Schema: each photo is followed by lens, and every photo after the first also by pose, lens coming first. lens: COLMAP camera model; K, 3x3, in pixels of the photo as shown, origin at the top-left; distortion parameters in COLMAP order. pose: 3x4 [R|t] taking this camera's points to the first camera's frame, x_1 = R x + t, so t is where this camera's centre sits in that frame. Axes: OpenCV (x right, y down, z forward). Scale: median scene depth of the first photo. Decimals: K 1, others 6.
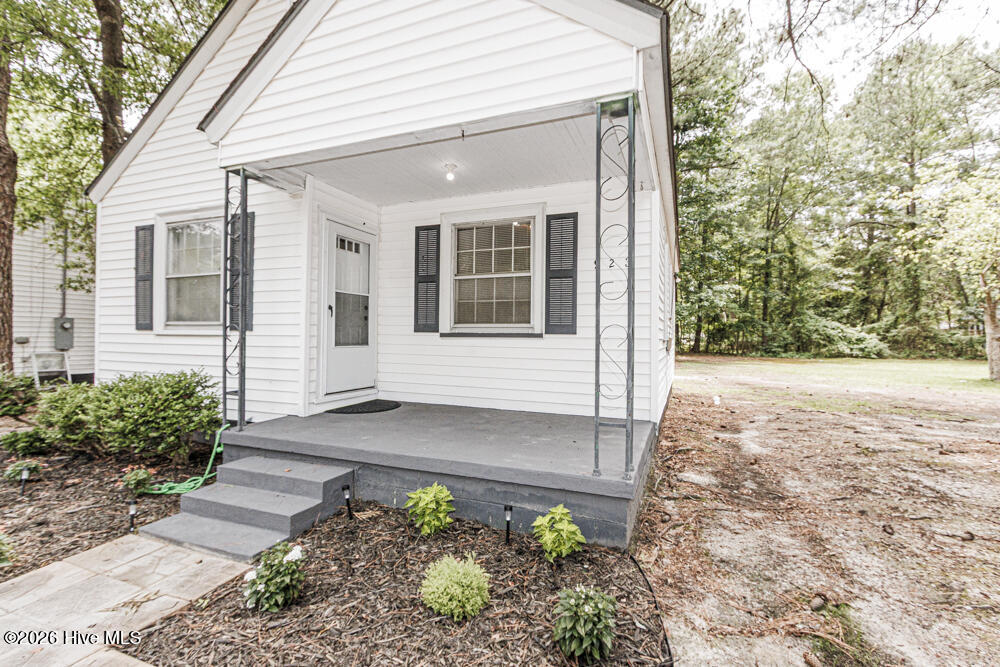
lens RADIAL K [[462.8, 0, 496.9], [0, 462.8, 333.7], [0, 0, 1]] dist [0.008087, -0.000149]
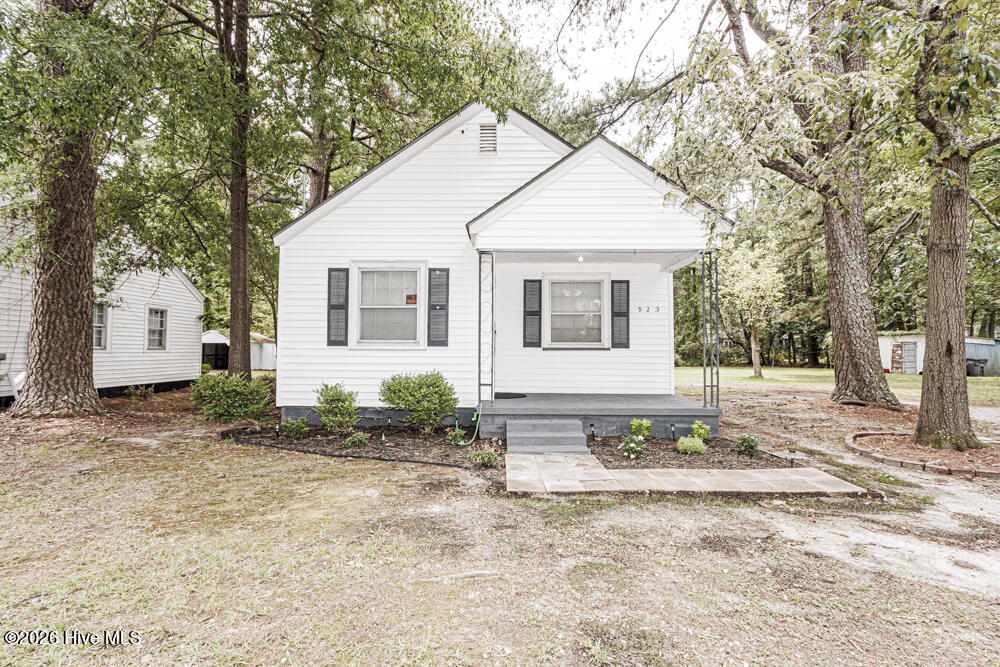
lens RADIAL K [[462.8, 0, 502.3], [0, 462.8, 336.2], [0, 0, 1]] dist [0.008087, -0.000149]
pose [[0.931943, 0.008770, 0.362500, -0.821057], [0.000527, 0.999674, -0.025539, -0.000171], [-0.362606, 0.023992, 0.931634, -0.426635]]
